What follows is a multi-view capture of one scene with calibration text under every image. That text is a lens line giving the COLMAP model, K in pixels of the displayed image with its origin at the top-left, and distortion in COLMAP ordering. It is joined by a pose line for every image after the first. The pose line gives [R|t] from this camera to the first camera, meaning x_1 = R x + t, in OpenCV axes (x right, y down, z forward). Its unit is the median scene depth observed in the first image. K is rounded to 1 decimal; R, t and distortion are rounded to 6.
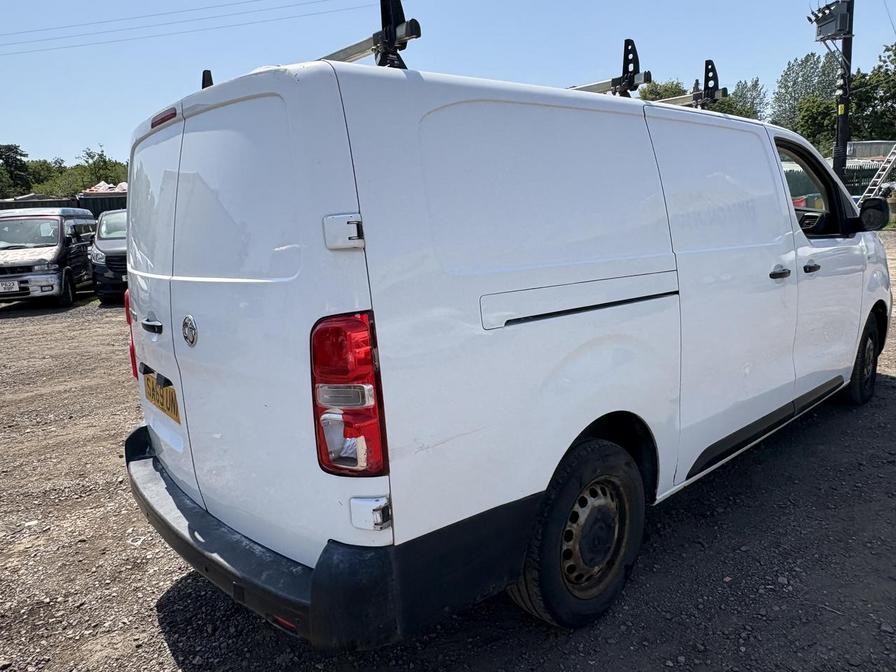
lens RADIAL K [[624.2, 0, 449.9], [0, 624.2, 328.7], [0, 0, 1]] dist [0.001892, 0.002487]
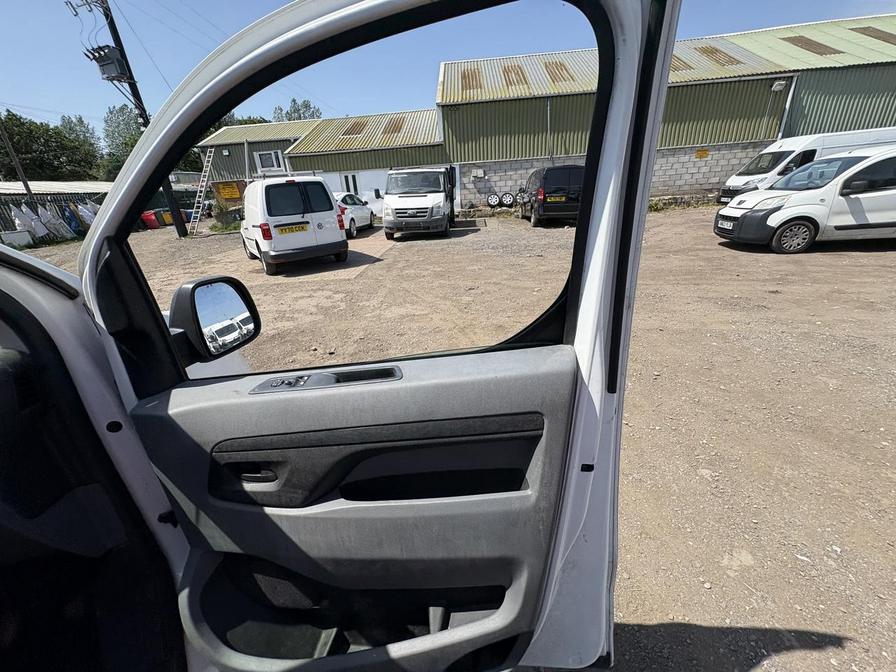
lens RADIAL K [[359.1, 0, 447.3], [0, 359.1, 336.2], [0, 0, 1]] dist [0.003108, 0.000243]
pose [[0.405416, -0.326883, 0.853690, 0.168124], [0.210154, 0.942194, 0.260970, -0.059674], [-0.889648, 0.073605, 0.450676, 0.226987]]
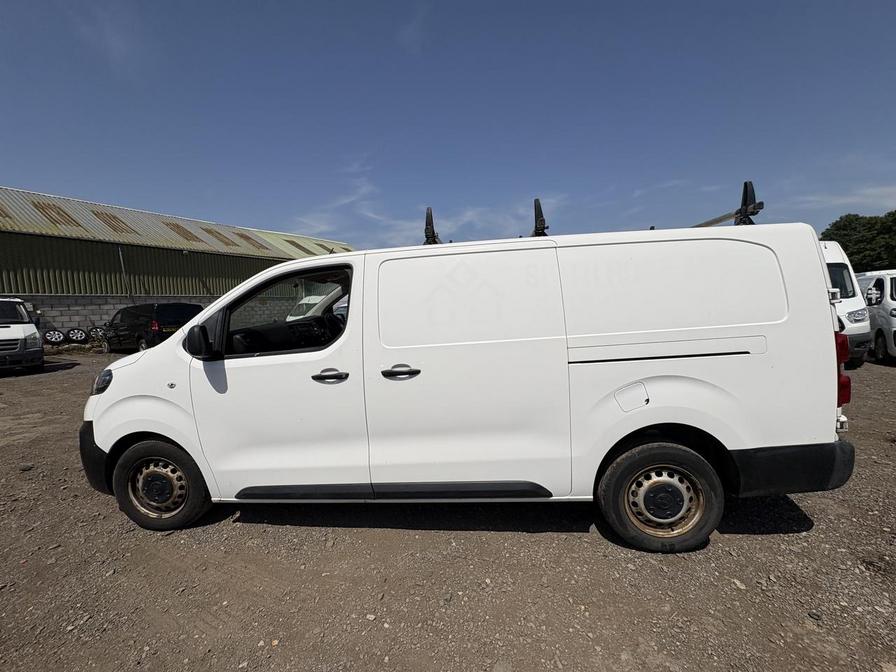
lens RADIAL K [[359.1, 0, 447.3], [0, 359.1, 336.2], [0, 0, 1]] dist [0.003108, 0.000243]
pose [[-0.646672, 0.014504, 0.762631, -0.117588], [0.211237, 0.964120, 0.160782, -0.073063], [-0.732936, 0.265069, -0.626533, 0.435162]]
